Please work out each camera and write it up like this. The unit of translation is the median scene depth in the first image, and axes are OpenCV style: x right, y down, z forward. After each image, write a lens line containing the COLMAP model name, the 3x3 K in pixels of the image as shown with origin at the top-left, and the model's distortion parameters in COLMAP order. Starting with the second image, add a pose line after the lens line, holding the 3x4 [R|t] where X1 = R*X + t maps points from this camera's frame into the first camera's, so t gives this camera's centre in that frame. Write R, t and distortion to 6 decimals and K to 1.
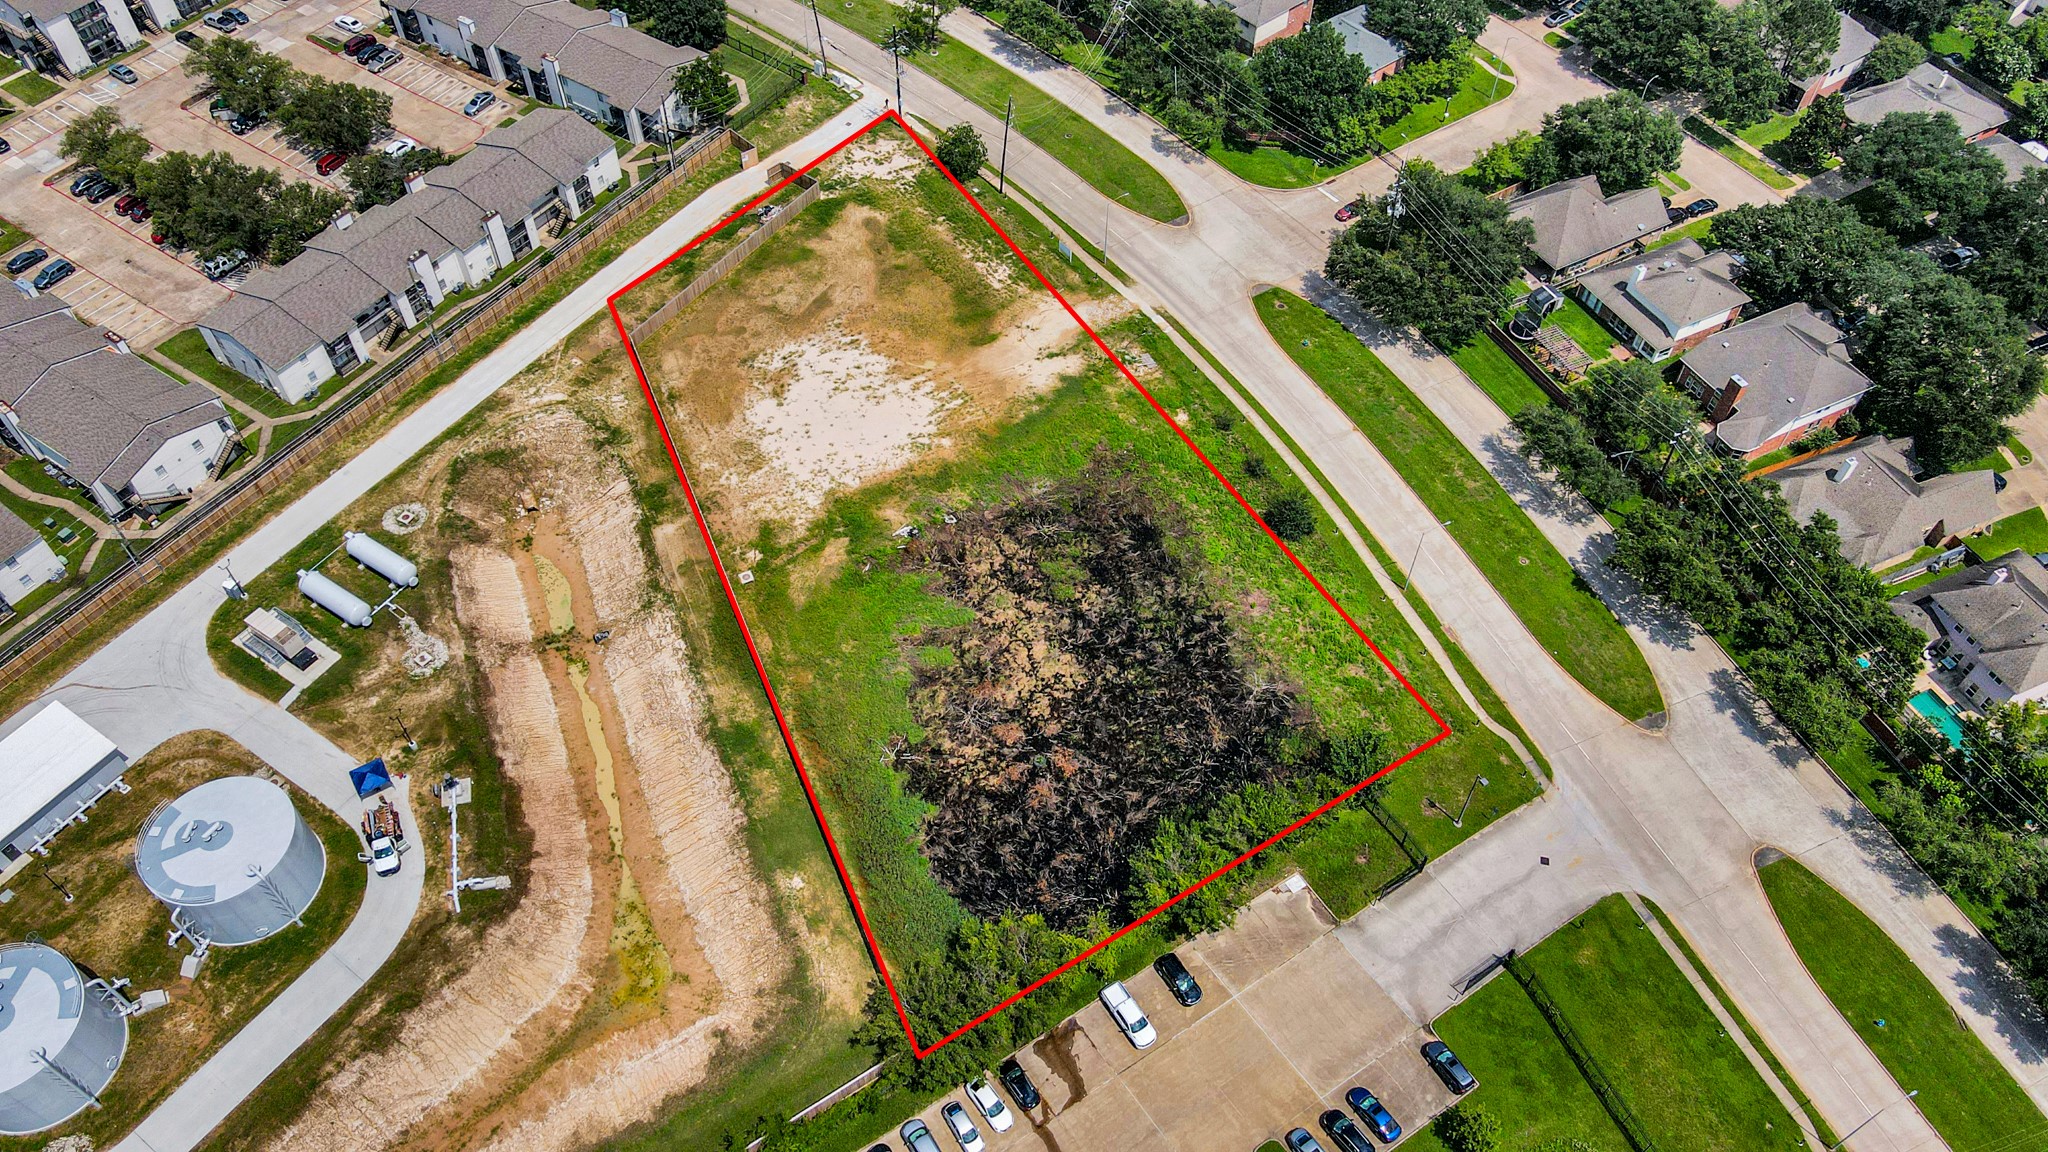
lens RADIAL K [[1491.9, 0, 1012.0], [0, 1491.9, 572.1], [0, 0, 1]] dist [0.001017, 0.031598]
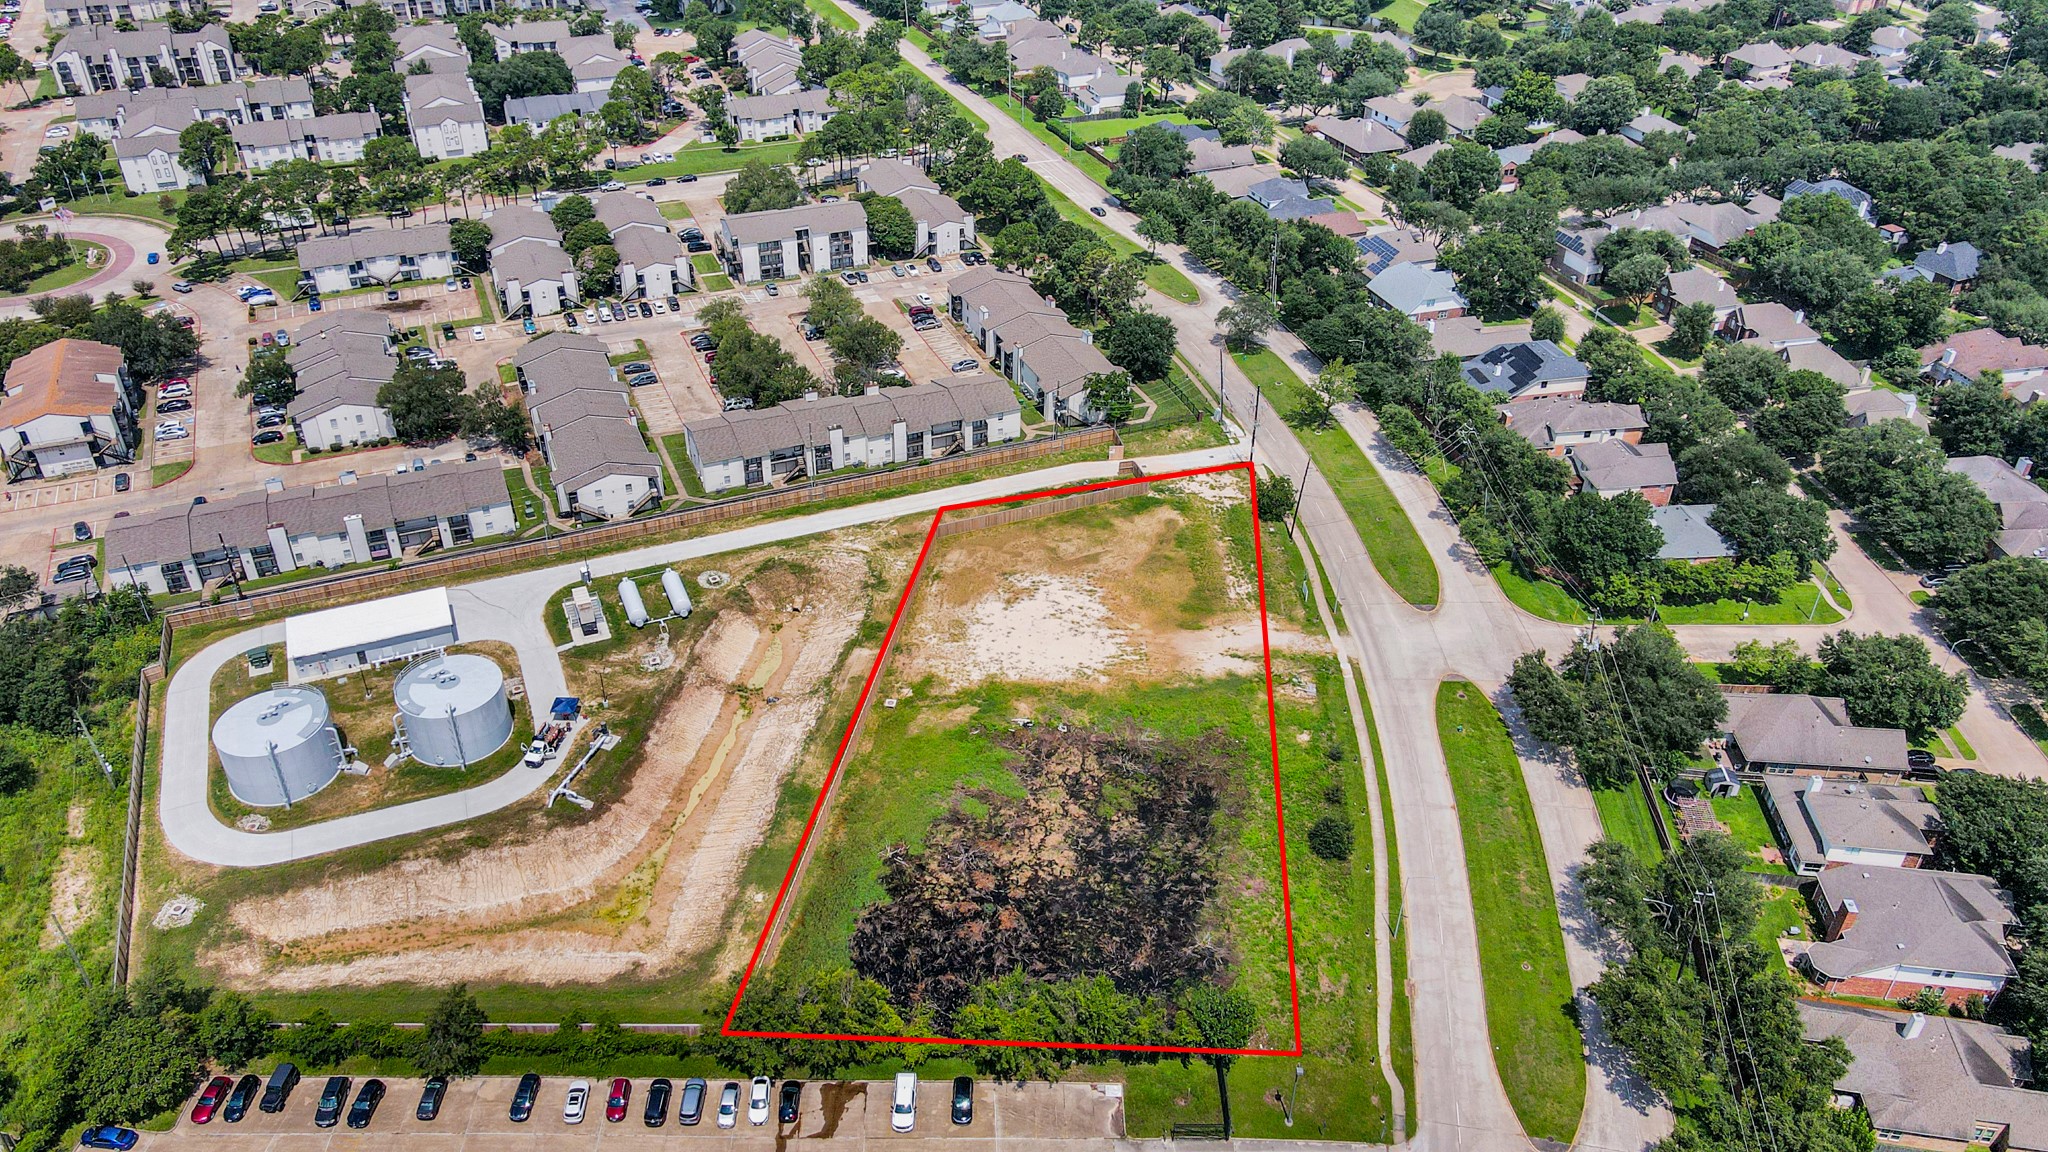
lens RADIAL K [[1503.9, 0, 1010.4], [0, 1503.9, 574.7], [0, 0, 1]] dist [0.000069, 0.035328]
pose [[0.836540, 0.315218, -0.448151, 0.415489], [-0.433374, 0.881132, -0.189192, 0.099567], [0.335243, 0.352483, 0.873709, -0.083183]]
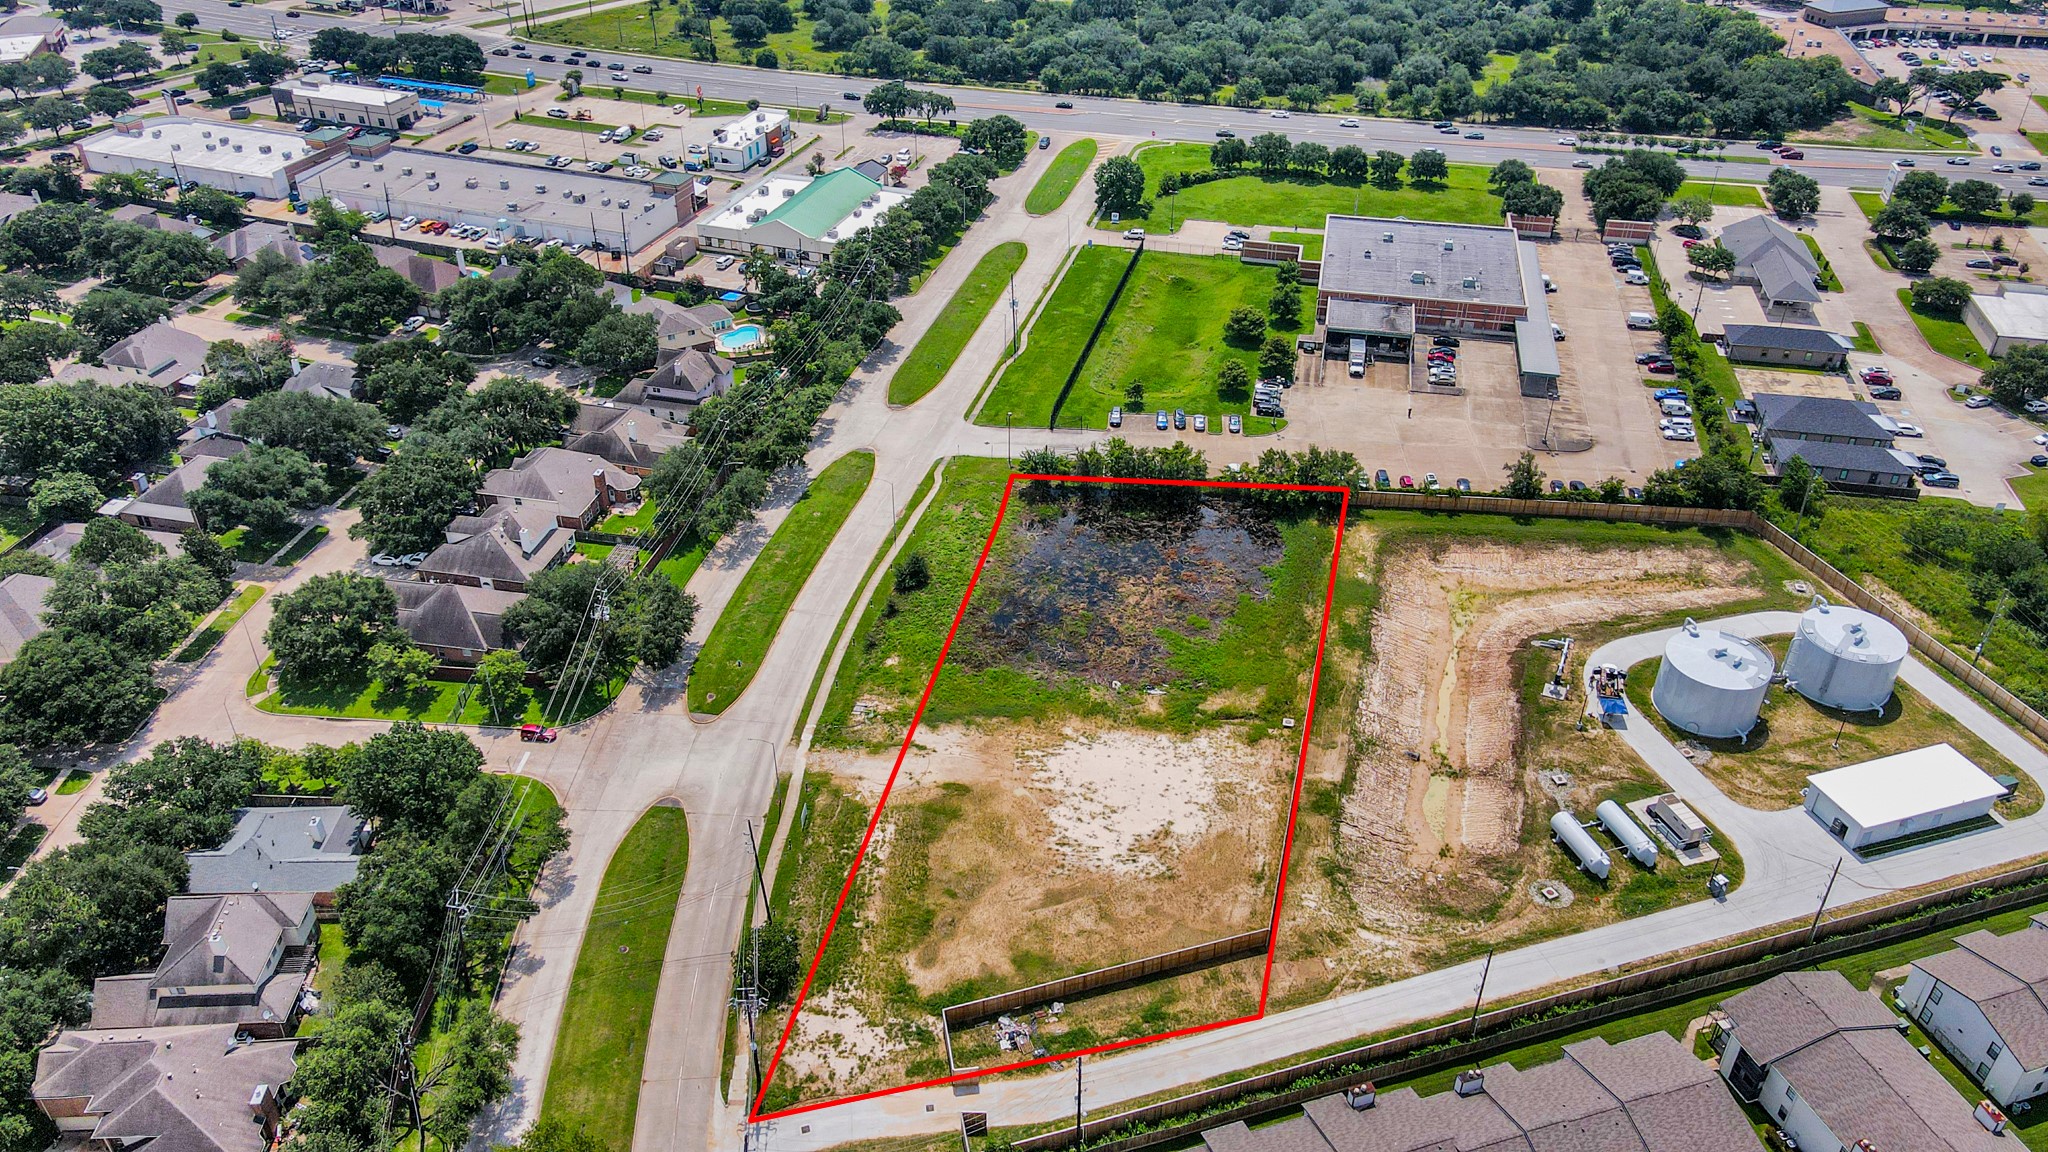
lens RADIAL K [[1498.5, 0, 1010.6], [0, 1498.5, 574.8], [0, 0, 1]] dist [-0.021056, 0.089554]
pose [[-0.779103, -0.352082, 0.518688, -0.576091], [0.488310, 0.178028, 0.854318, -1.136884], [-0.393131, 0.918882, 0.033223, 0.916286]]
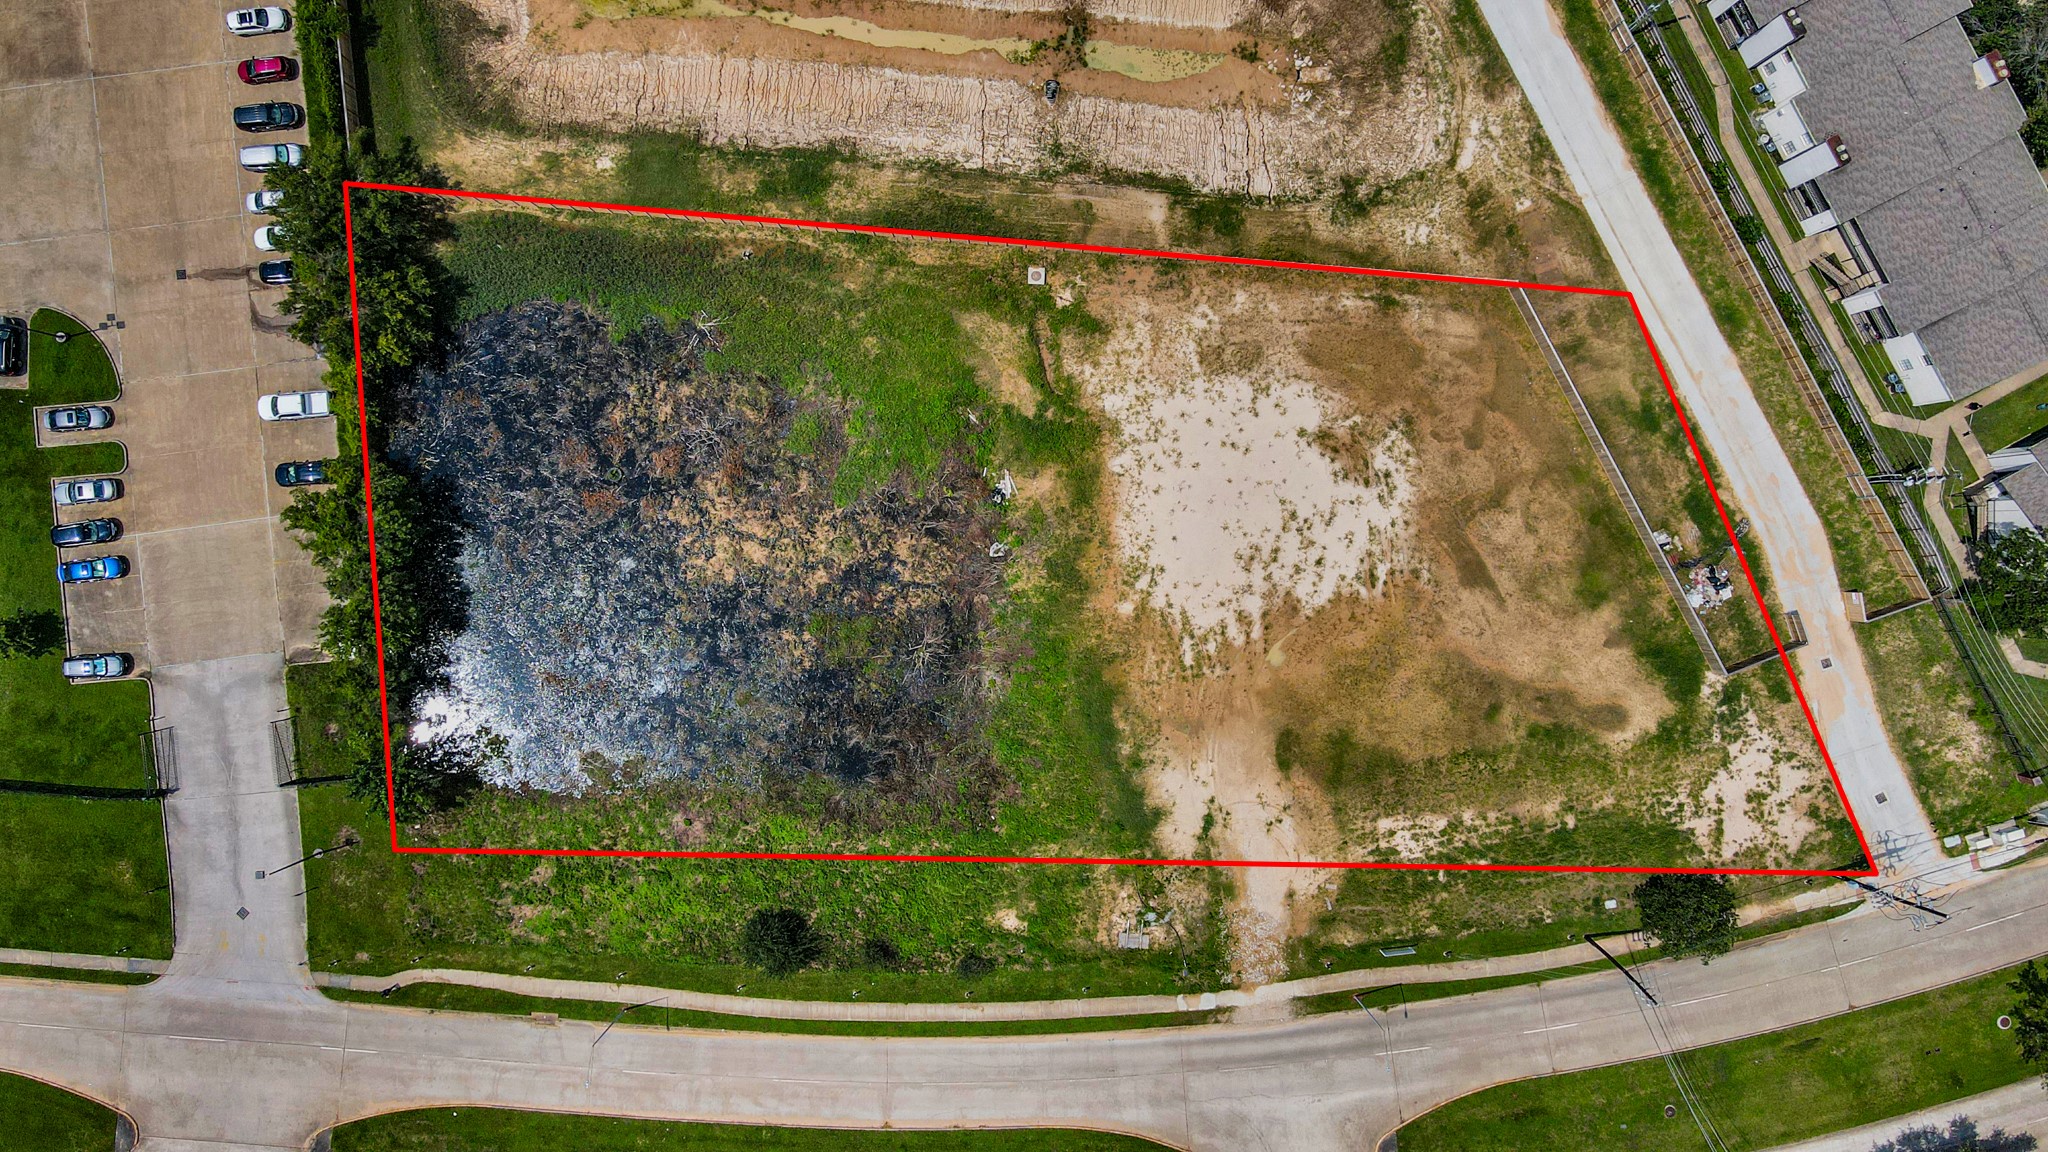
lens RADIAL K [[1523.4, 0, 1005.4], [0, 1523.4, 545.2], [0, 0, 1]] dist [0.000660, 0.038914]
pose [[-0.471530, 0.881847, 0.002369, -0.047434], [-0.685178, -0.368059, 0.628541, -0.523741], [0.555149, 0.294752, 0.777773, 0.404834]]
